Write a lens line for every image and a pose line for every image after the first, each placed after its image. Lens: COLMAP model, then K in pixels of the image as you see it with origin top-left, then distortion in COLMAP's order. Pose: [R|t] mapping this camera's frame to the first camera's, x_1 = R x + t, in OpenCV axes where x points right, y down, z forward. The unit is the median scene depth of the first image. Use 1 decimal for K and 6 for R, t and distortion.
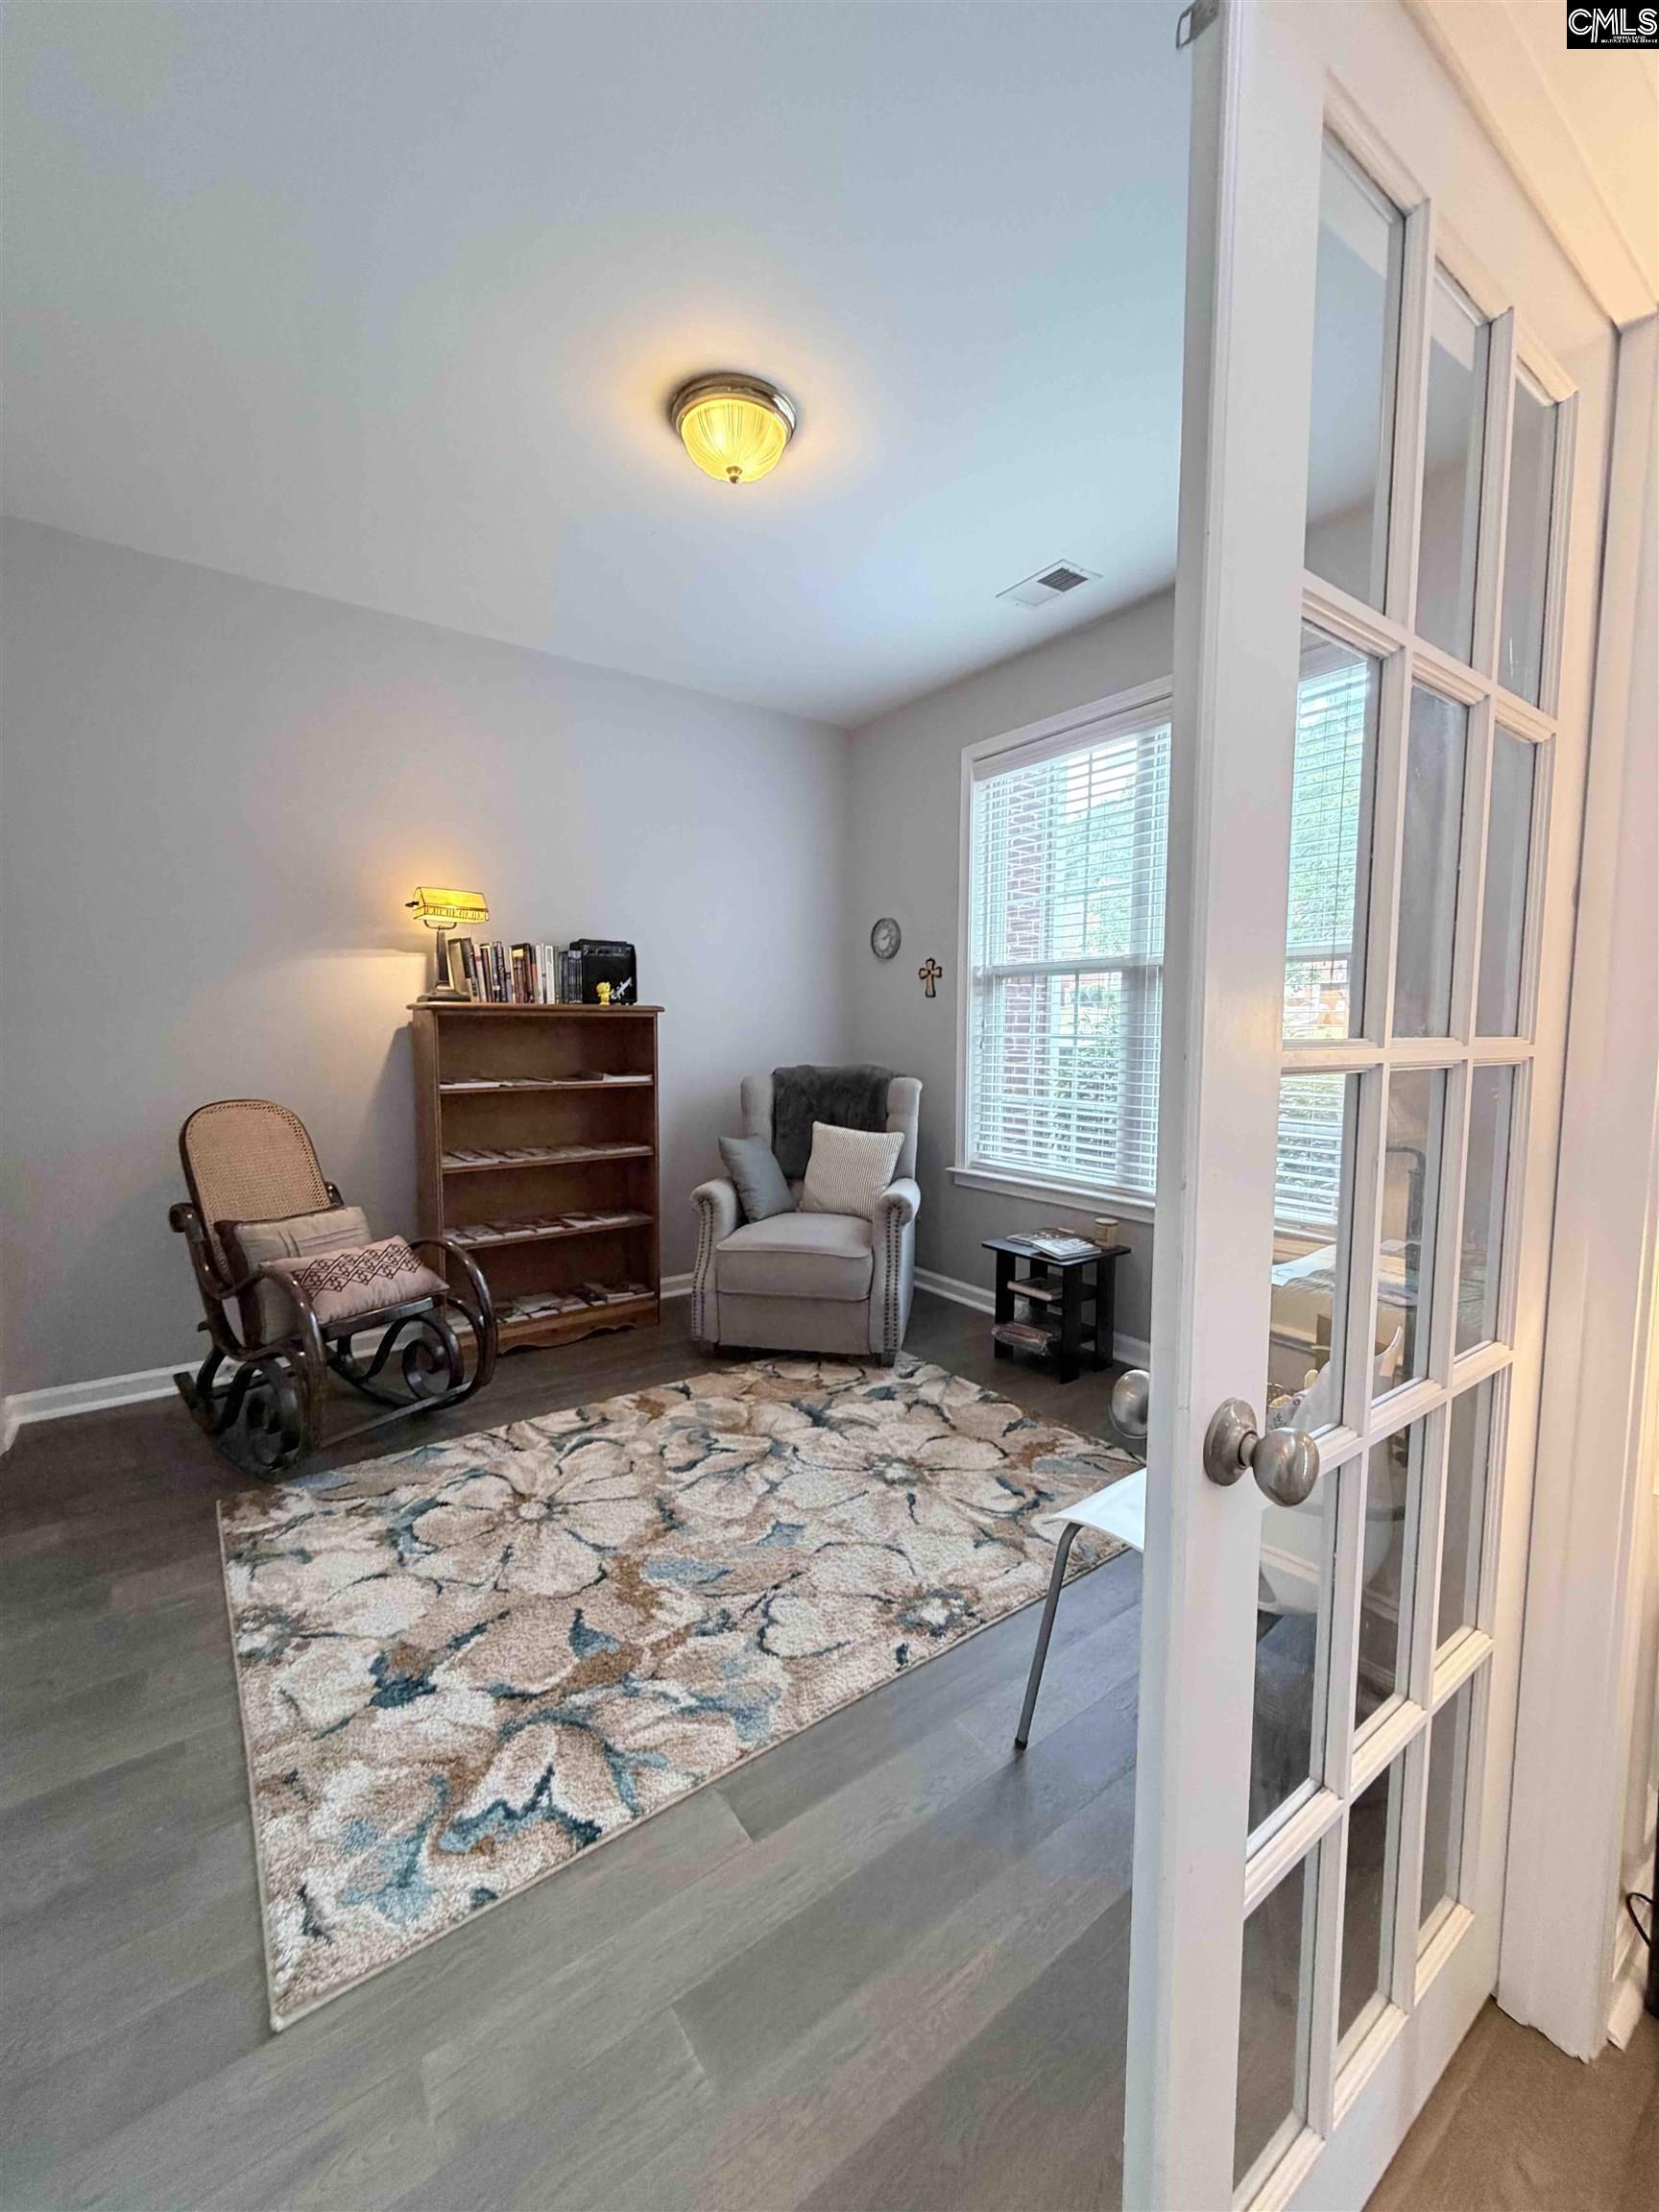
lens RADIAL K [[884.3, 0, 830.7], [0, 884.3, 1097.5], [0, 0, 1]] dist [0.000751, -0.000117]
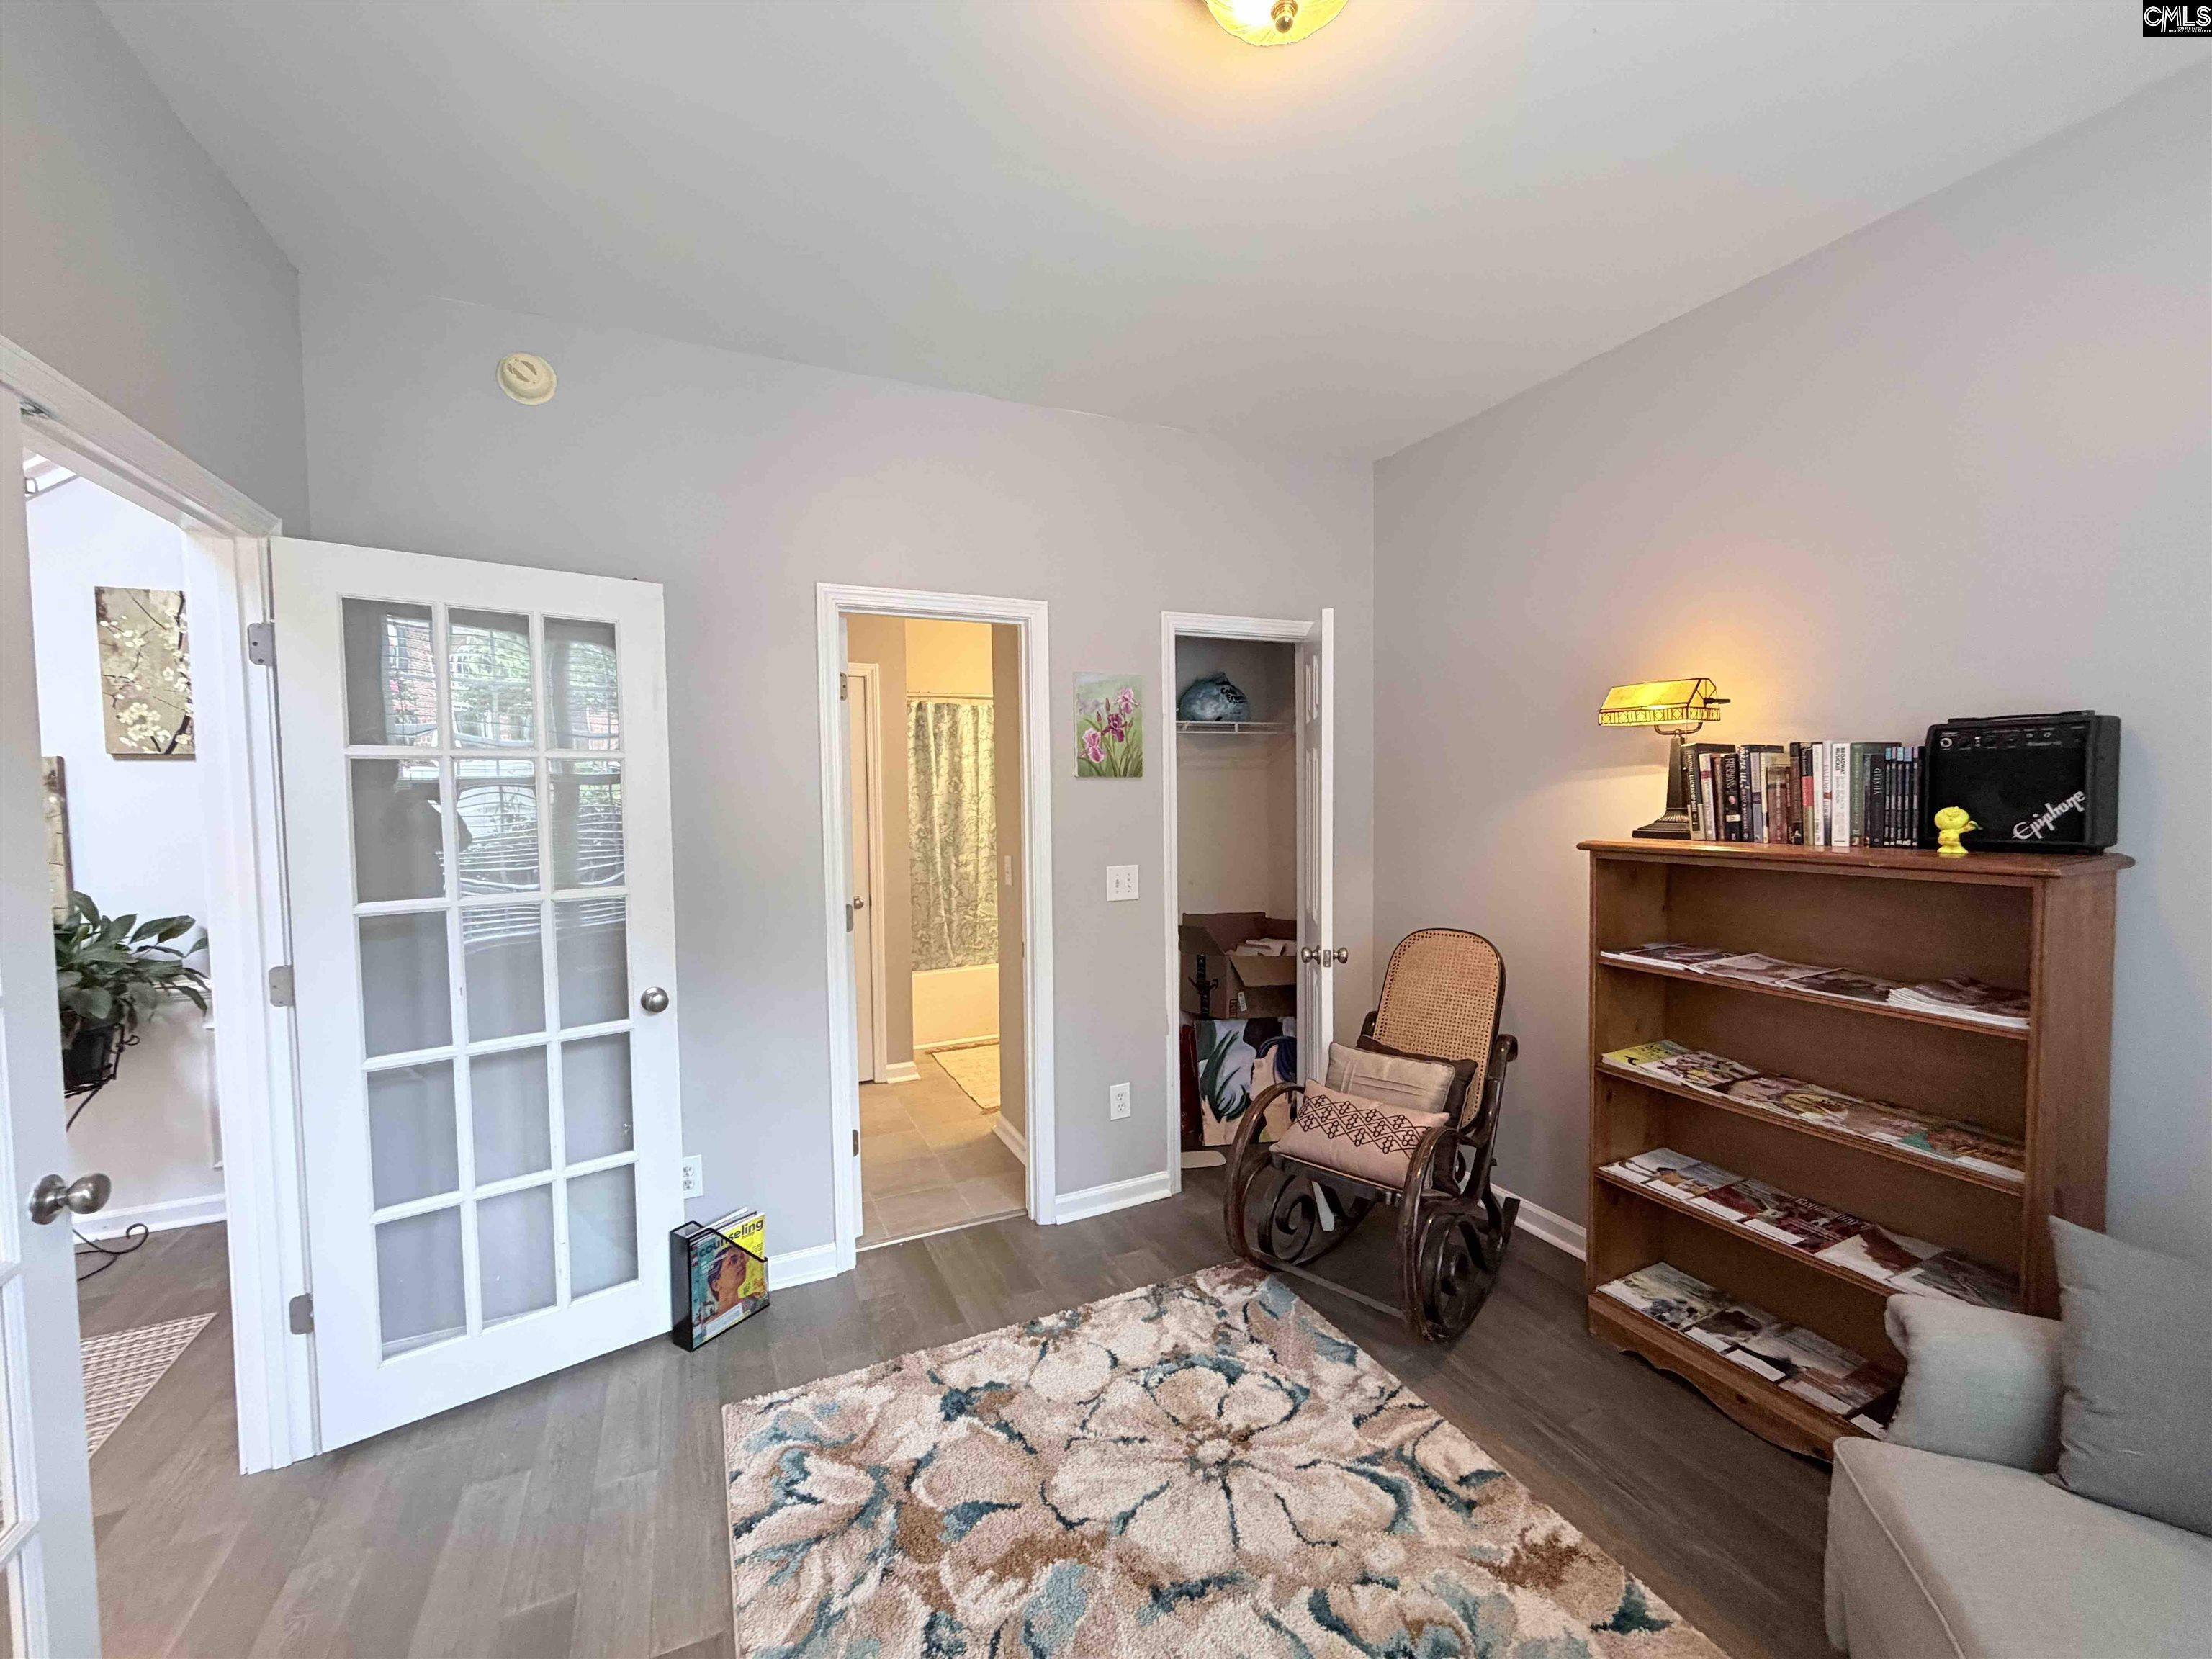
lens RADIAL K [[884.3, 0, 1107.1], [0, 884.3, 837.0], [0, 0, 1]] dist [0.000751, -0.000117]
pose [[-0.201813, 0.055607, -0.977844, 0.524240], [-0.062743, 0.995602, 0.069566, -0.197232], [0.977412, 0.075392, -0.197437, 1.065917]]
